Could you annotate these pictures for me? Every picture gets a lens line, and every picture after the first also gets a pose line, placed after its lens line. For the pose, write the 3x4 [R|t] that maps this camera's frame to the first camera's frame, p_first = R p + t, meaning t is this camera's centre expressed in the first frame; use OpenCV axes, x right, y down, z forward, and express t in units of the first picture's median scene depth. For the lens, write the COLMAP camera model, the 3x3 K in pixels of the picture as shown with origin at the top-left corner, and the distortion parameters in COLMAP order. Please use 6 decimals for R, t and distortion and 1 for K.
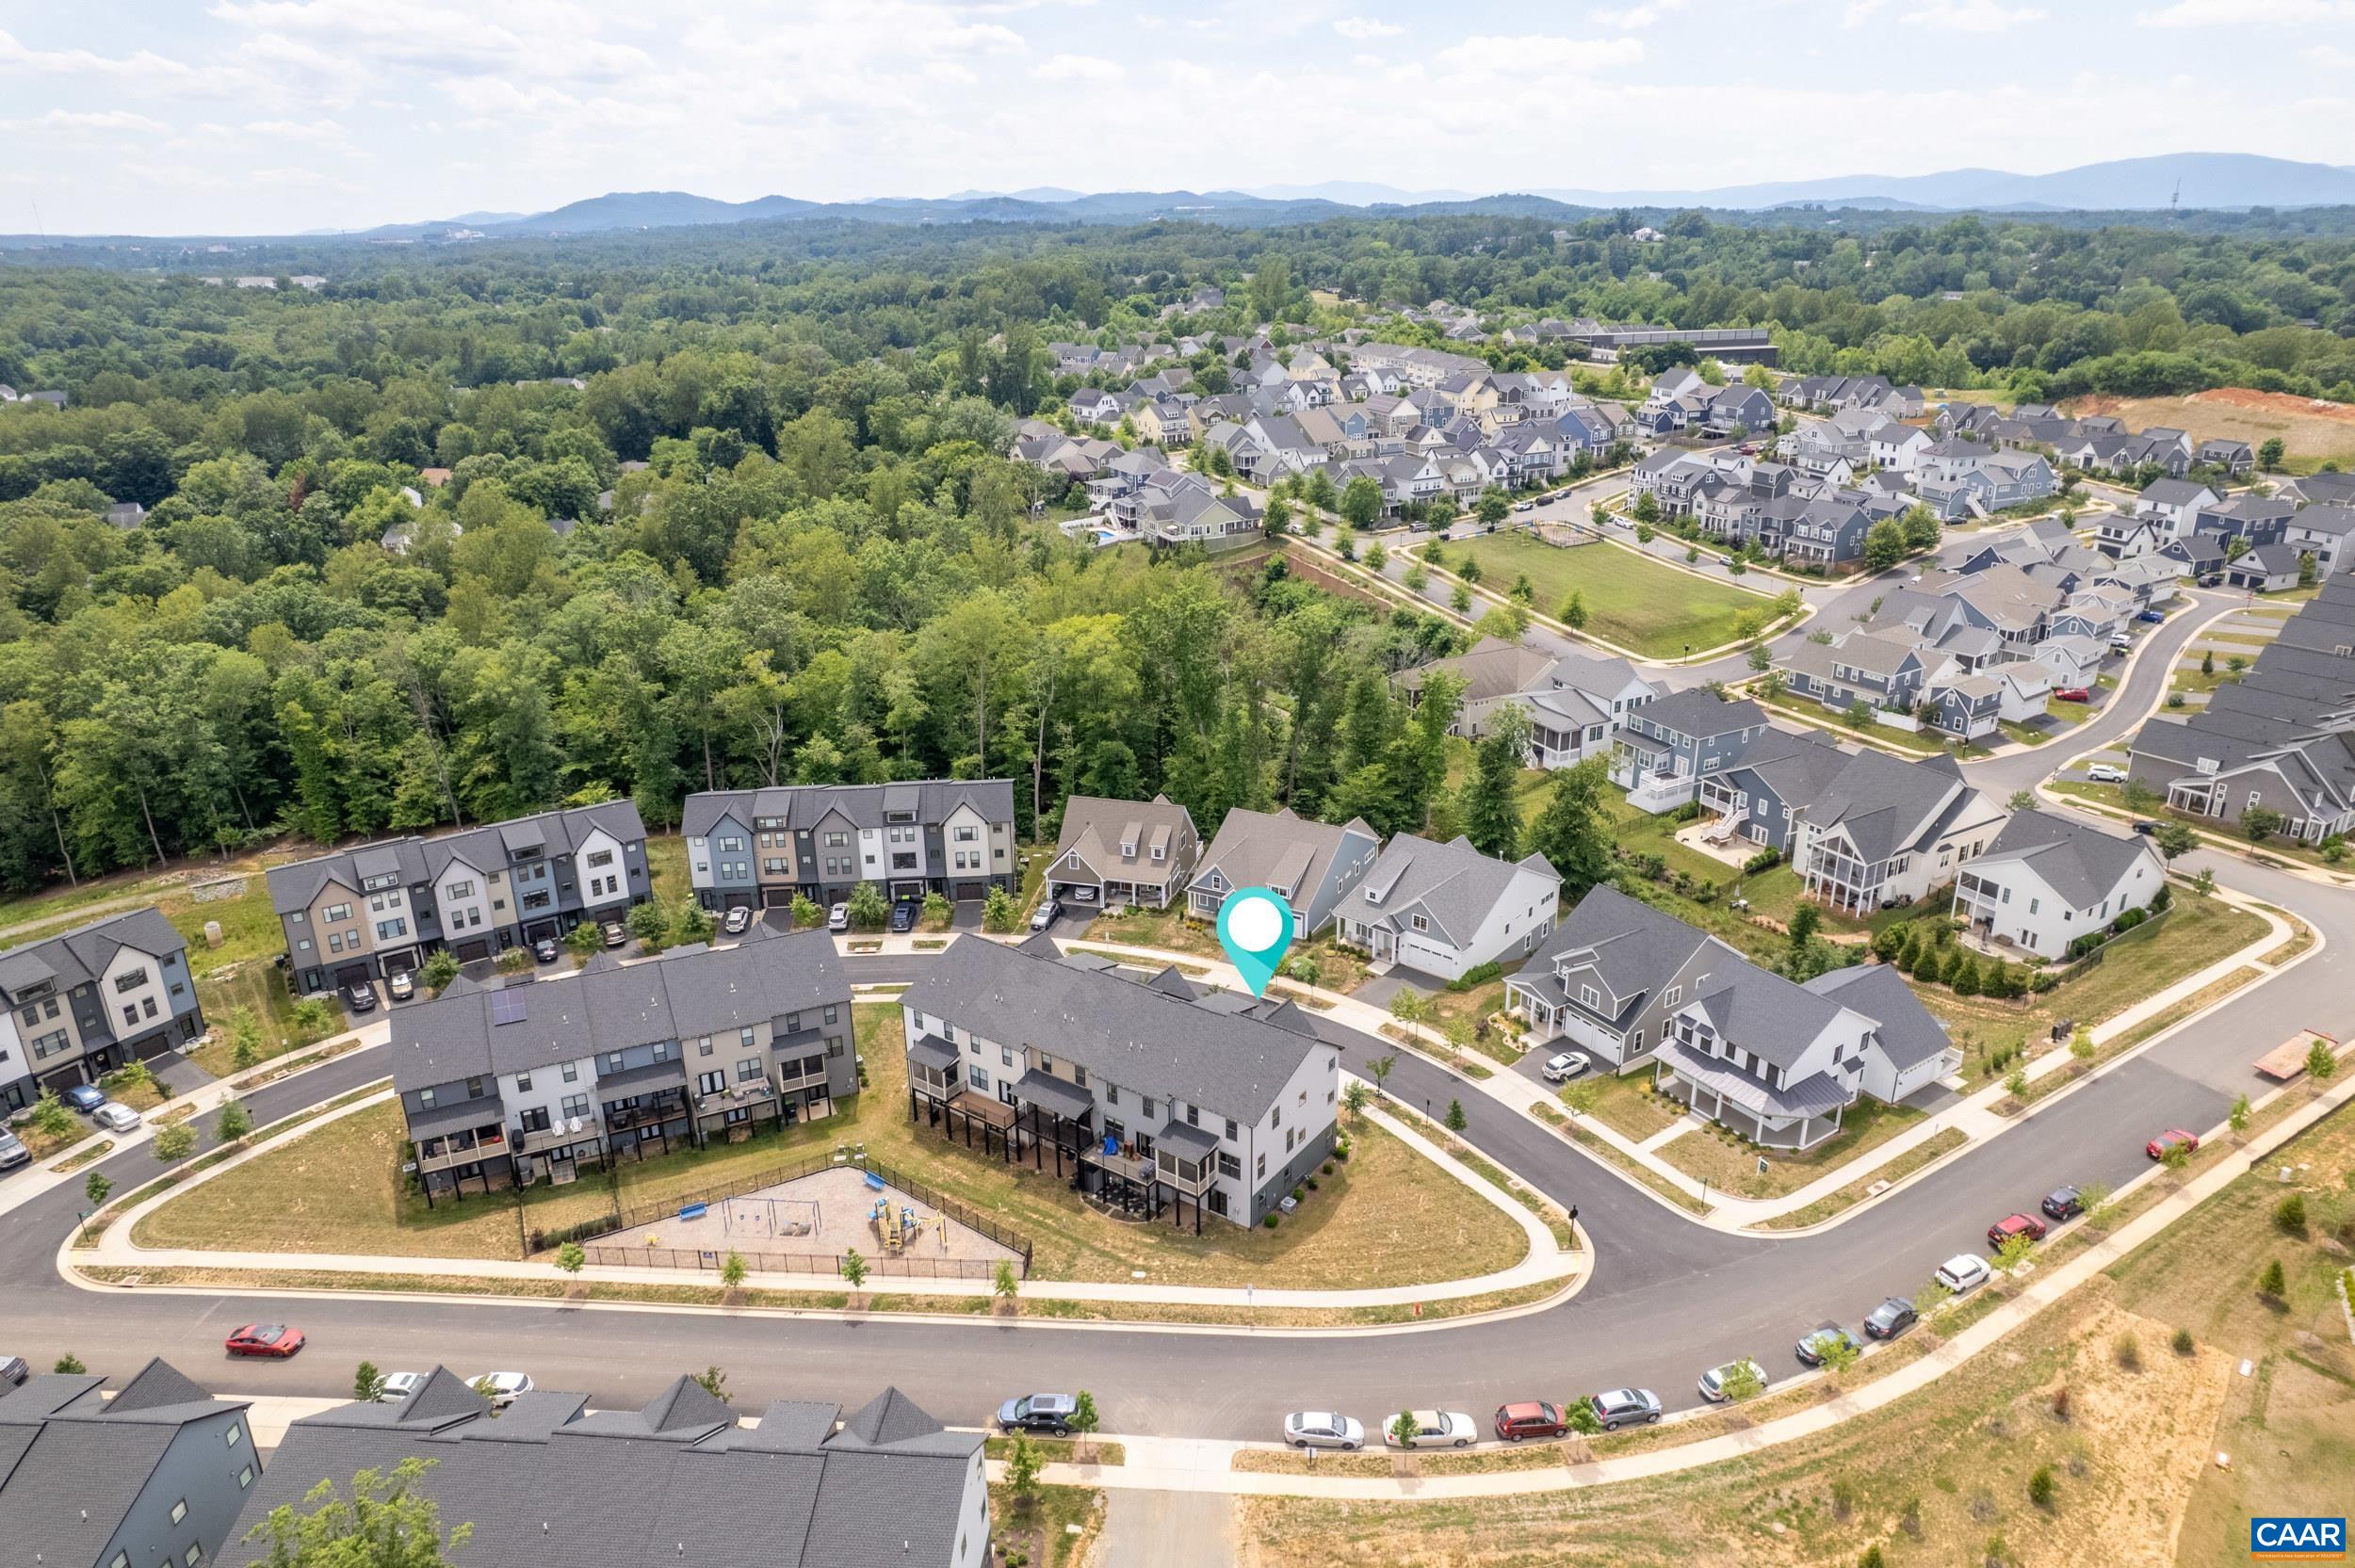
lens RADIAL K [[1502.1, 0, 1181.4], [0, 1502.1, 794.8], [0, 0, 1]] dist [-0.075251, 0.064531]
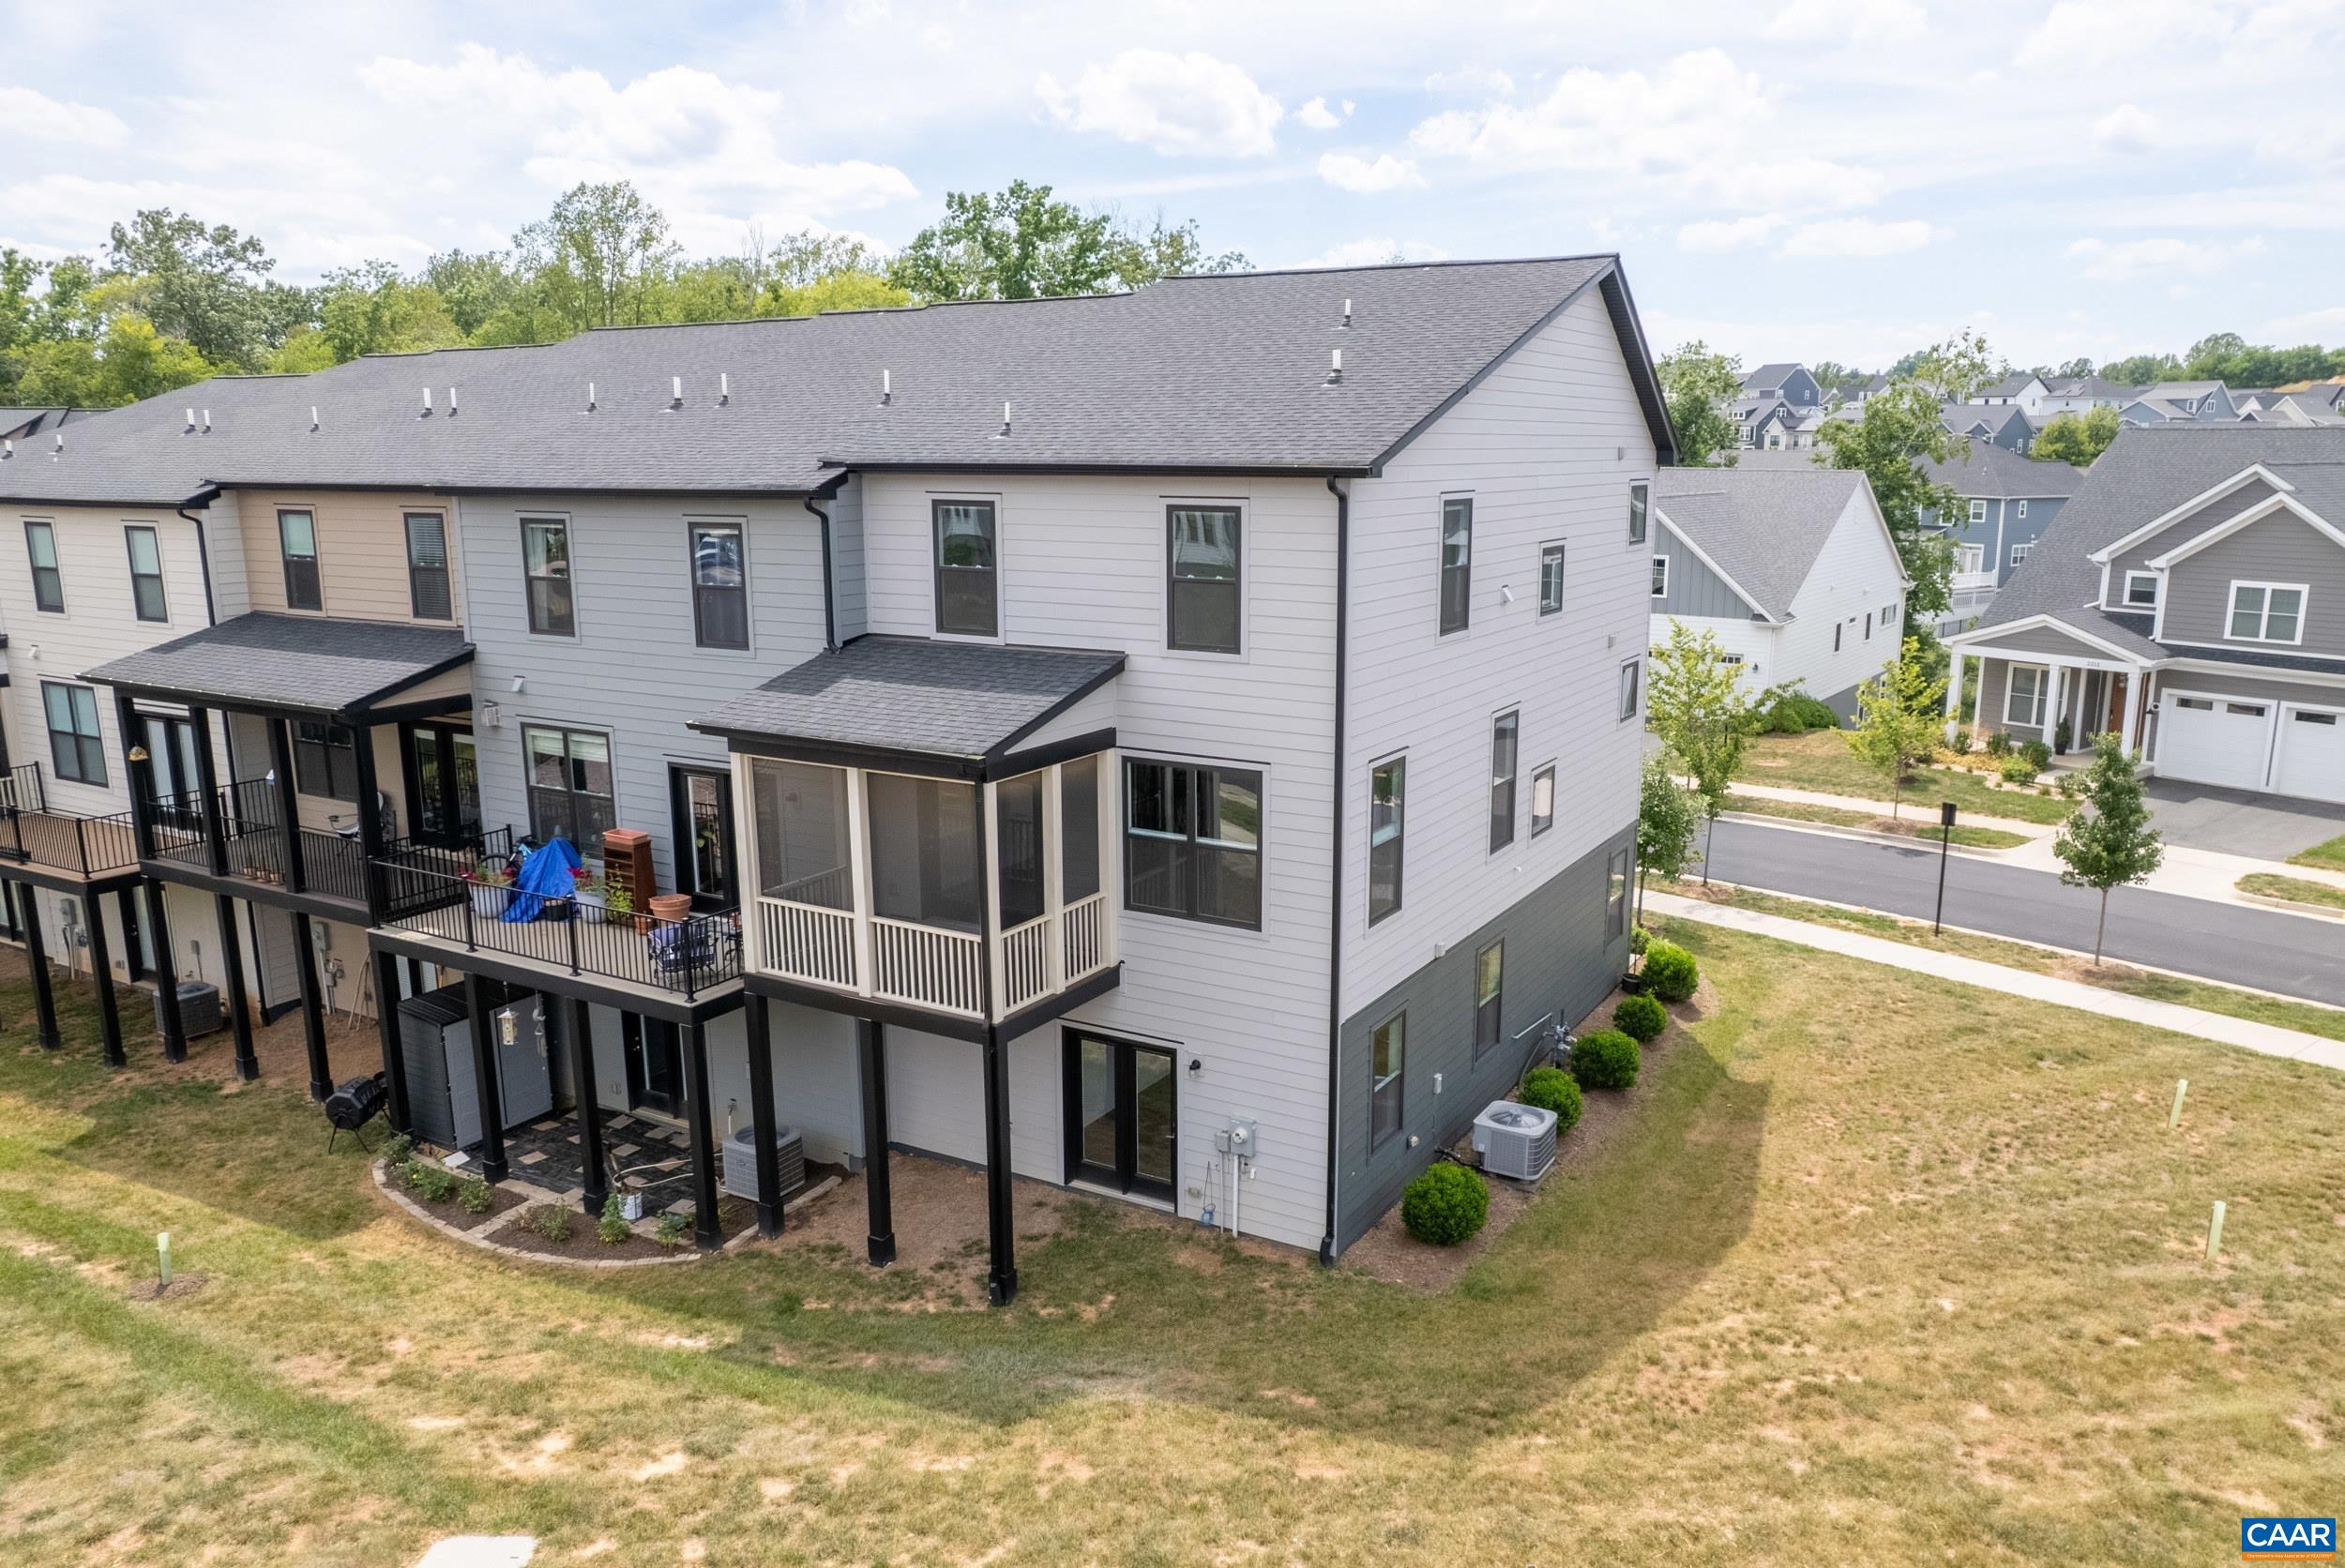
lens RADIAL K [[1680.3, 0, 1217.0], [0, 1680.3, 817.0], [0, 0, 1]] dist [-0.098865, 0.096466]
pose [[0.995073, -0.009080, 0.098731, 0.015170], [0.023741, 0.988649, -0.148356, 0.240882], [-0.096263, 0.149969, 0.983993, 0.726626]]
